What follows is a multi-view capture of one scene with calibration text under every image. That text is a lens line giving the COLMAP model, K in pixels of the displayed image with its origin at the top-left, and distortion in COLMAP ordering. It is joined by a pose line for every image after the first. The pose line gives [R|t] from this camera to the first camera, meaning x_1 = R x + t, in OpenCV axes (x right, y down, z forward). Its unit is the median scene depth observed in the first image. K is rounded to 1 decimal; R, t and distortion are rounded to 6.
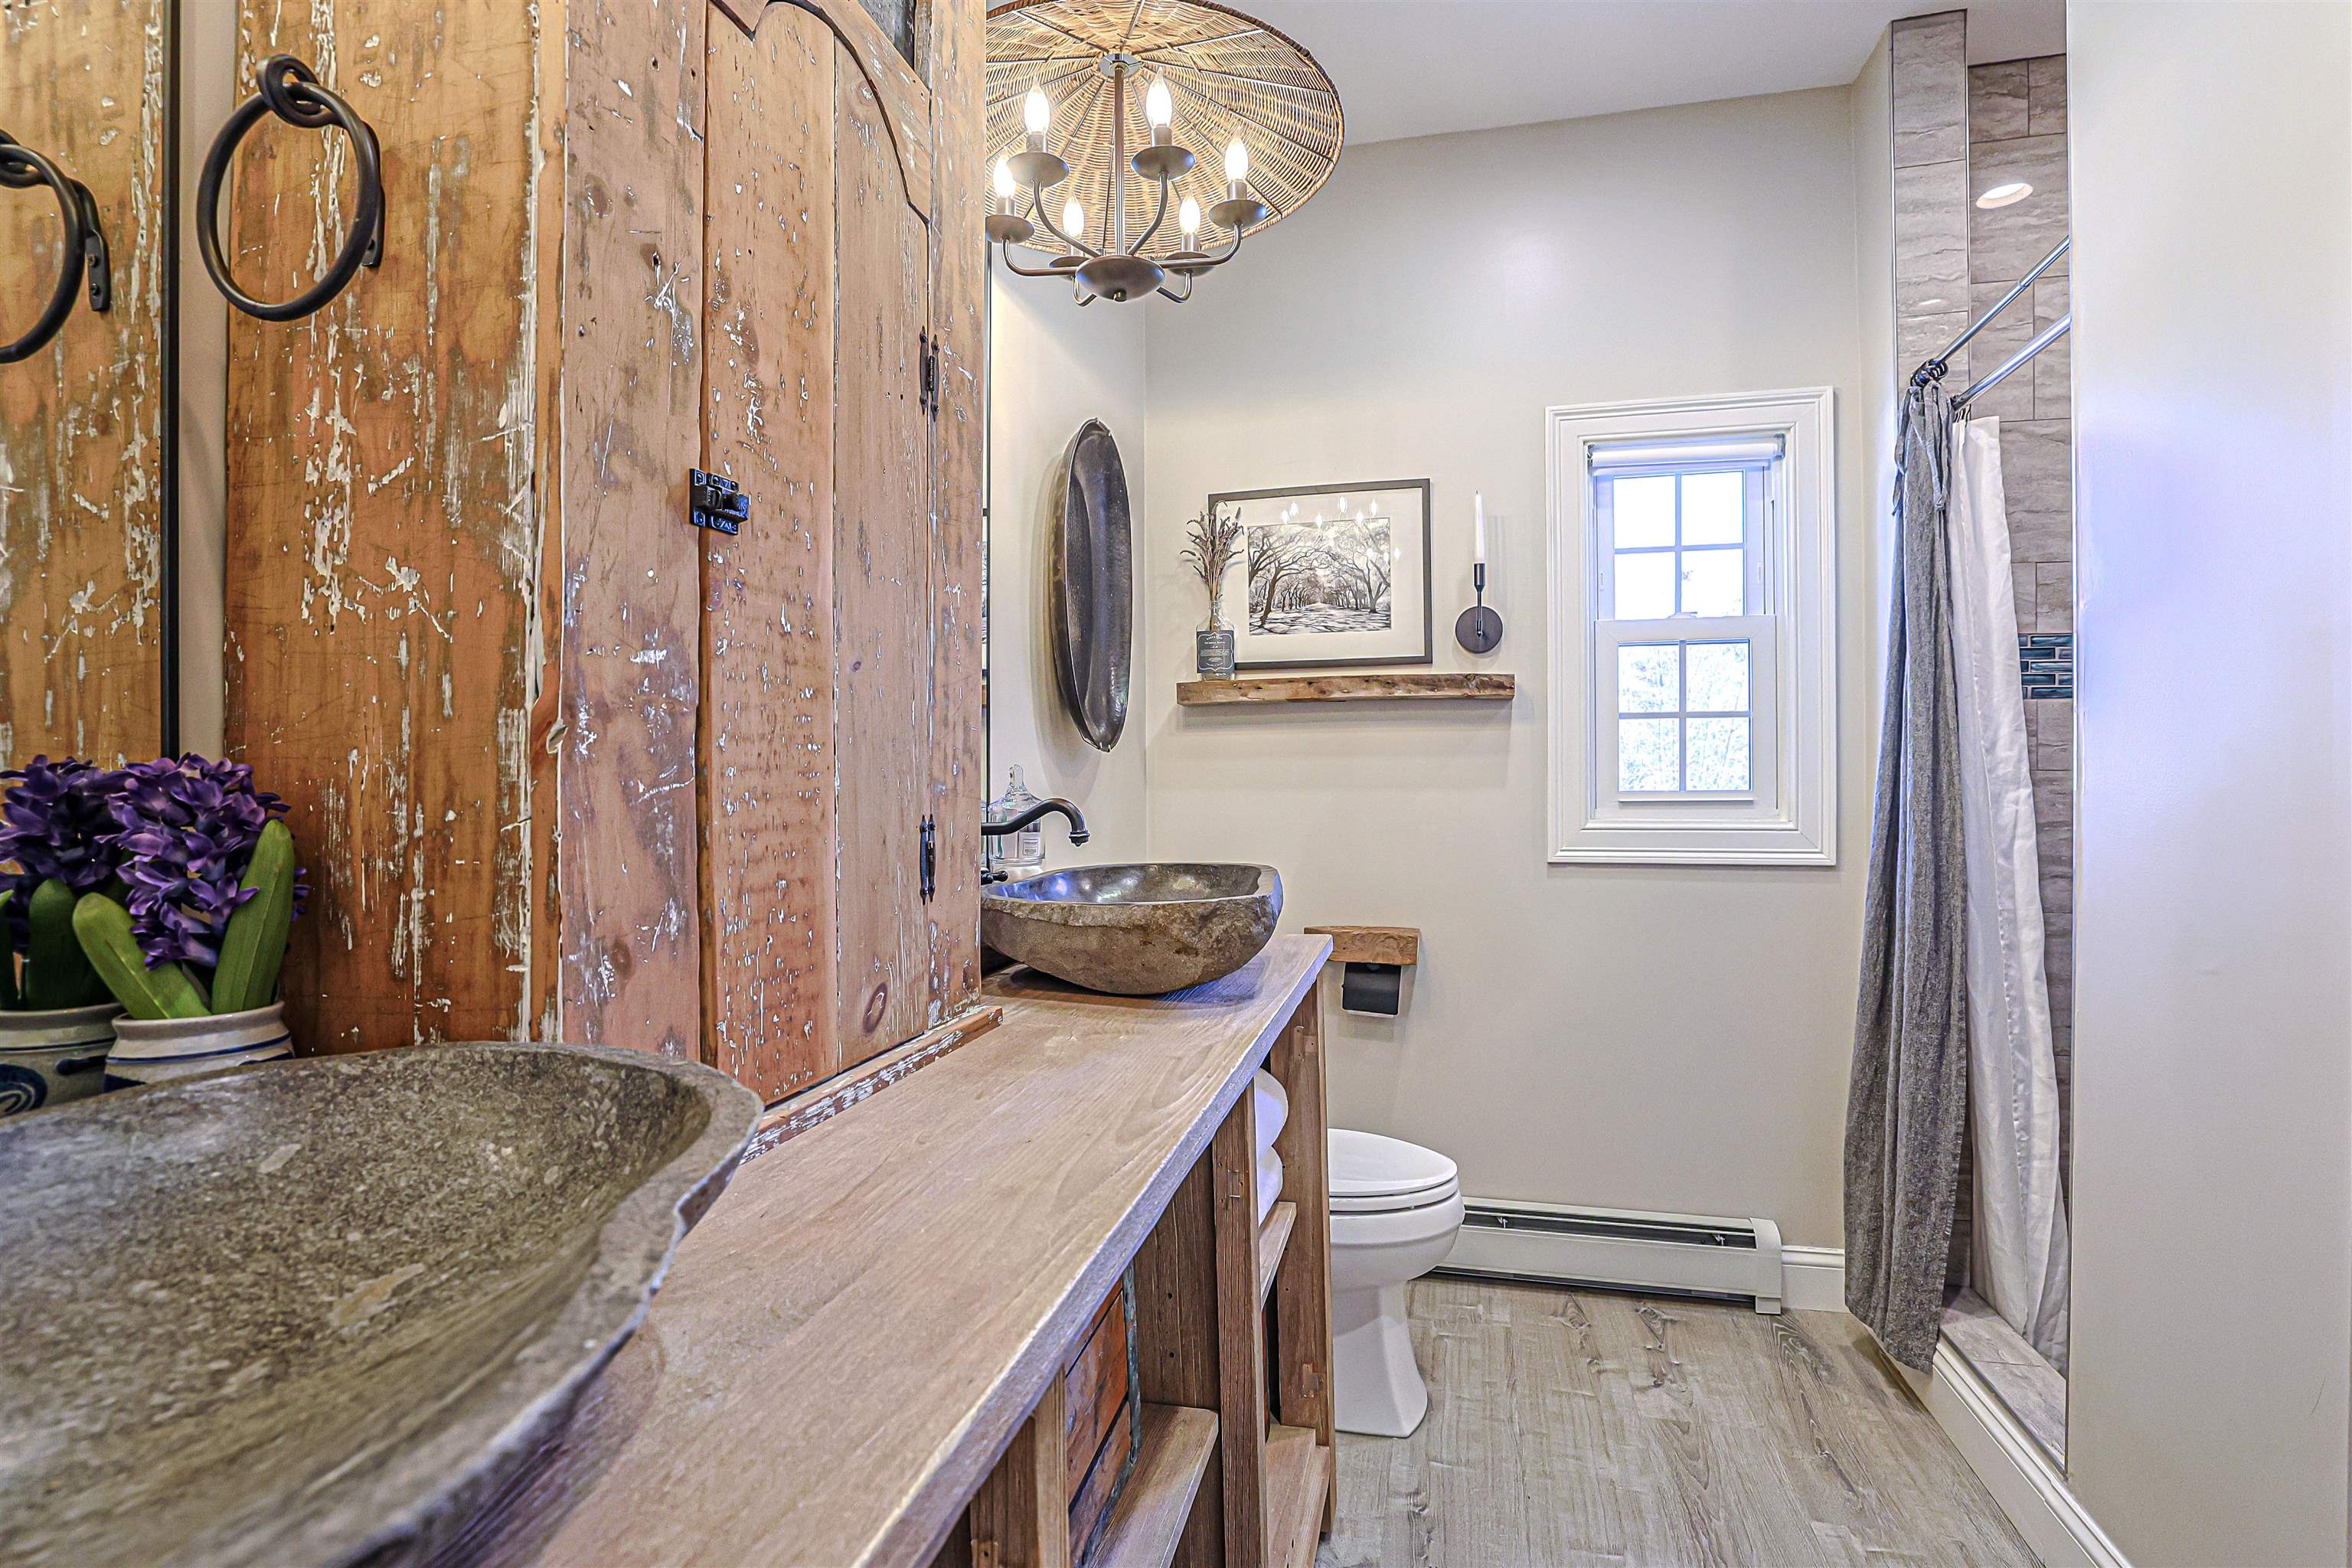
lens RADIAL K [[1107.1, 0, 1179.4], [0, 1107.1, 788.0], [0, 0, 1]] dist [-0.051155, 0.021764]
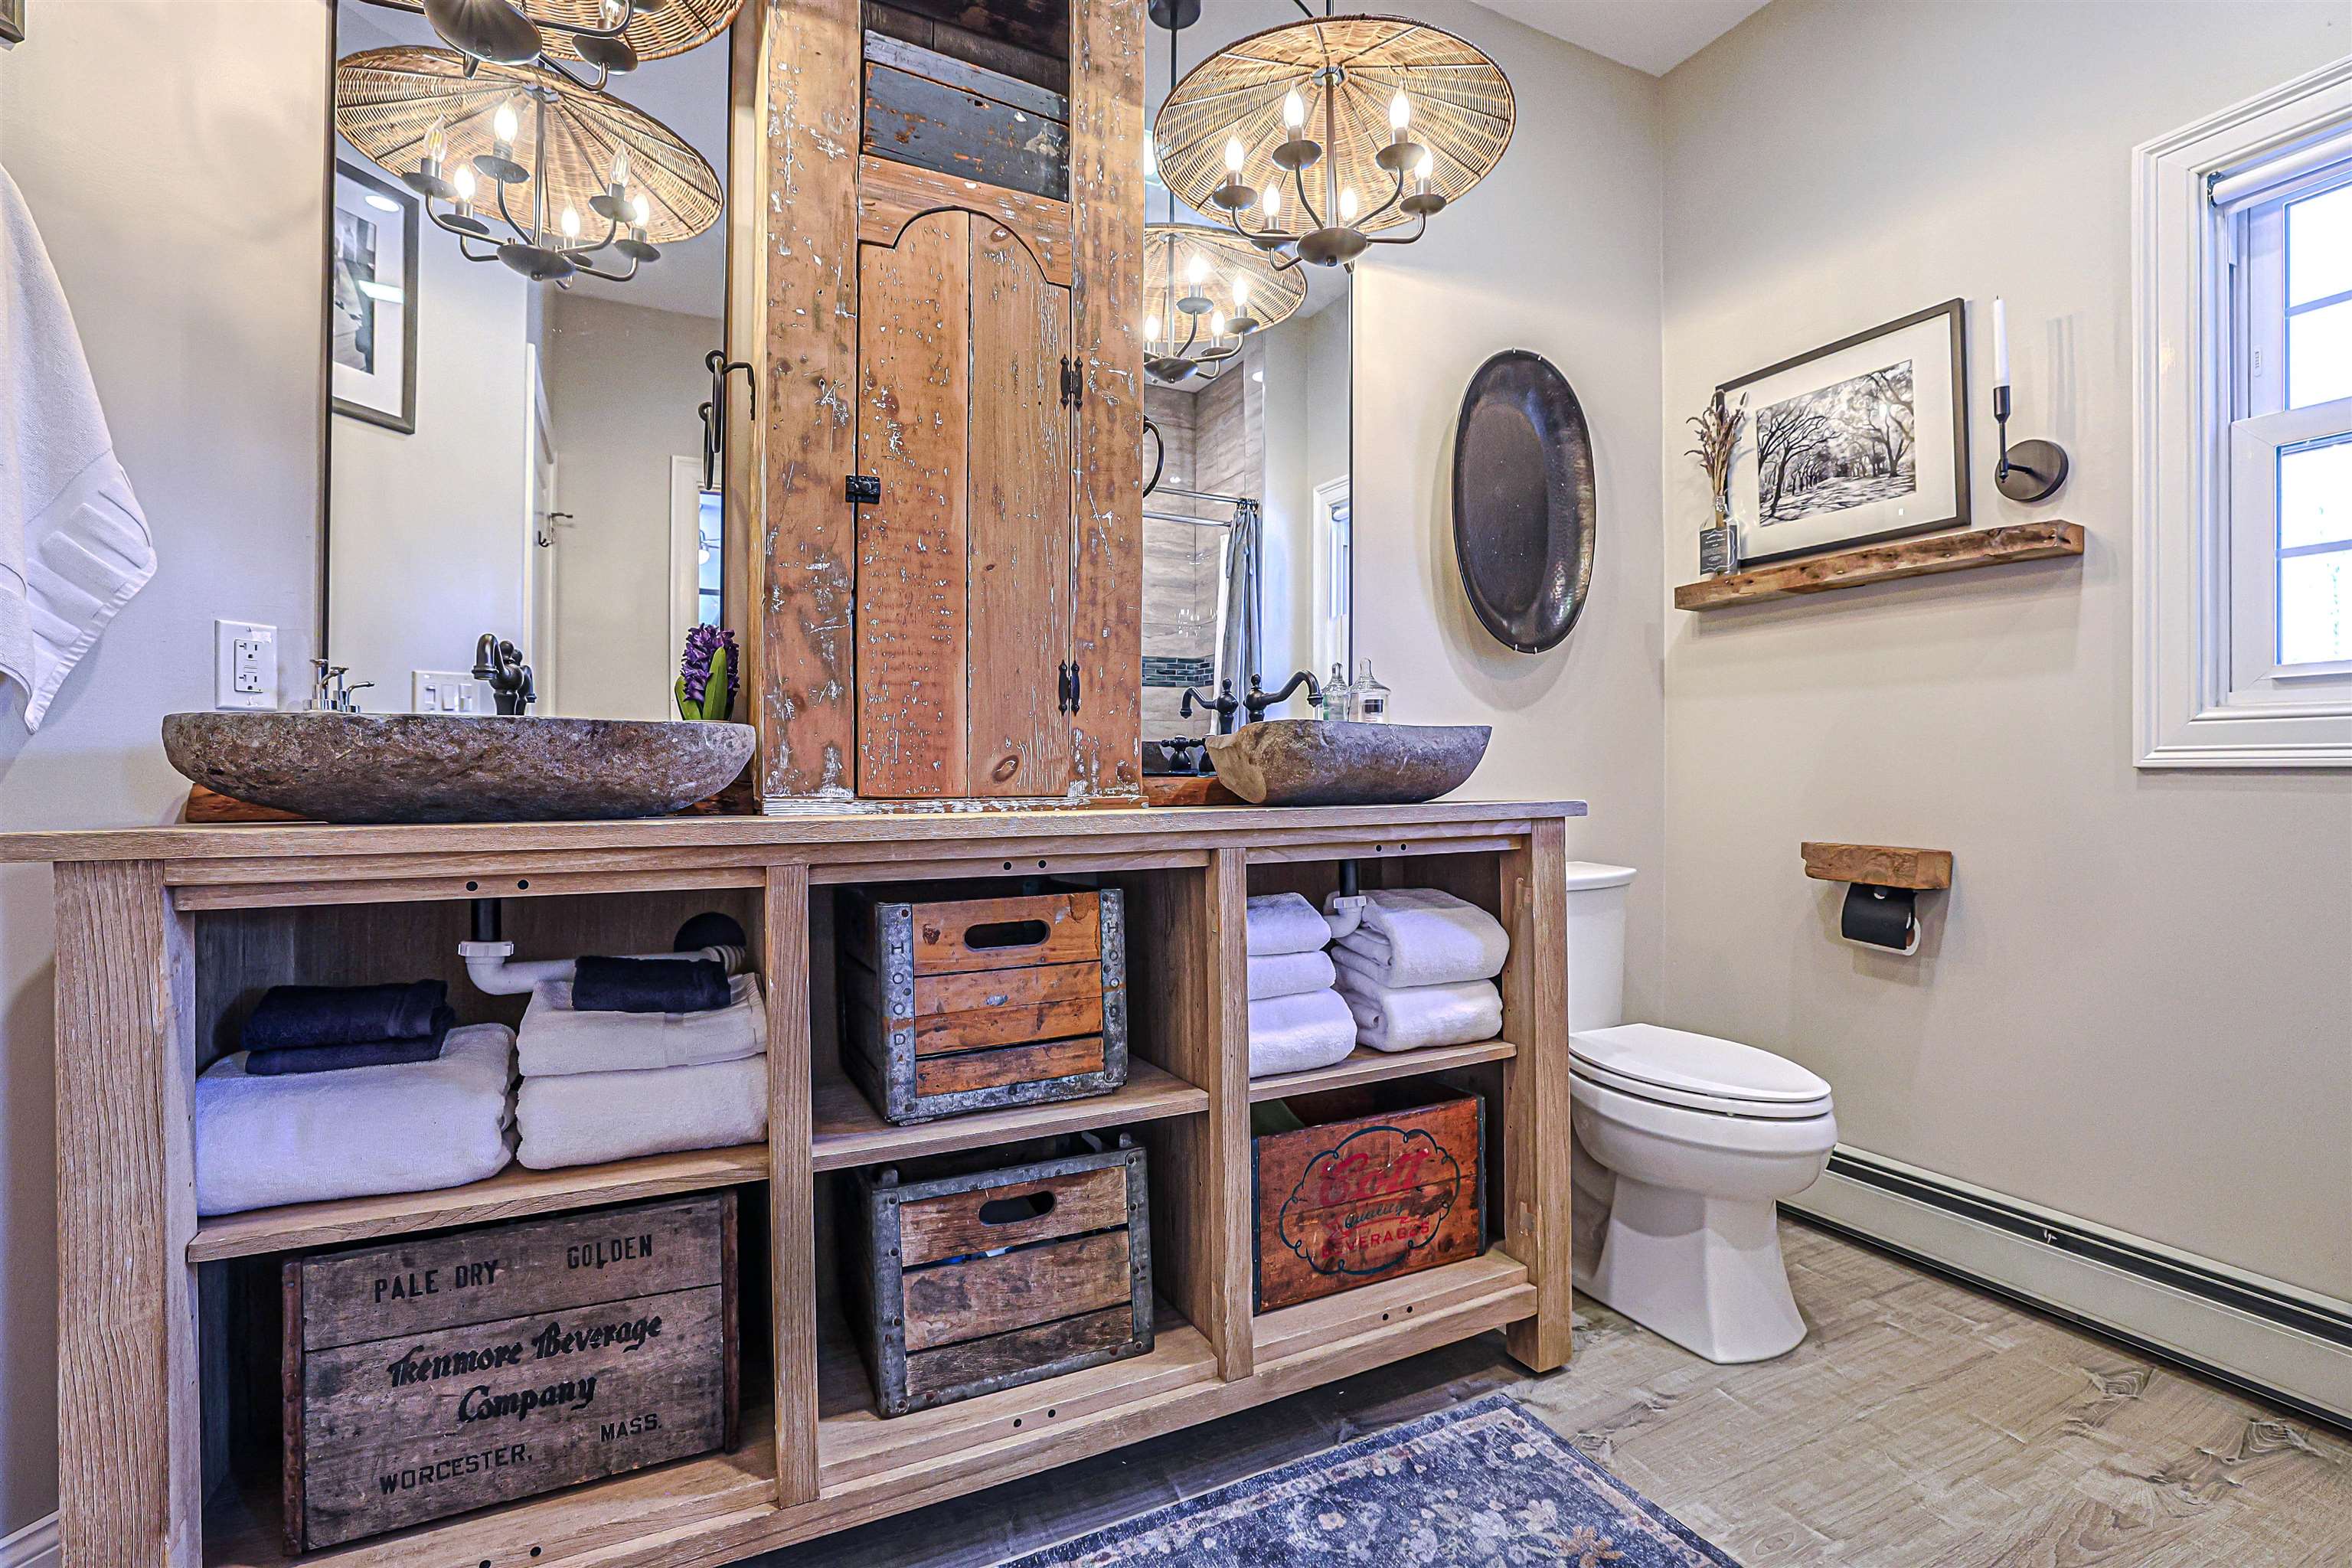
lens RADIAL K [[1107.1, 0, 1179.4], [0, 1107.1, 788.0], [0, 0, 1]] dist [-0.051155, 0.021764]
pose [[0.638461, 0.012746, -0.769548, 0.560891], [-0.014395, 0.999886, 0.004618, 0.101344], [0.769519, 0.008129, 0.638572, 0.055171]]
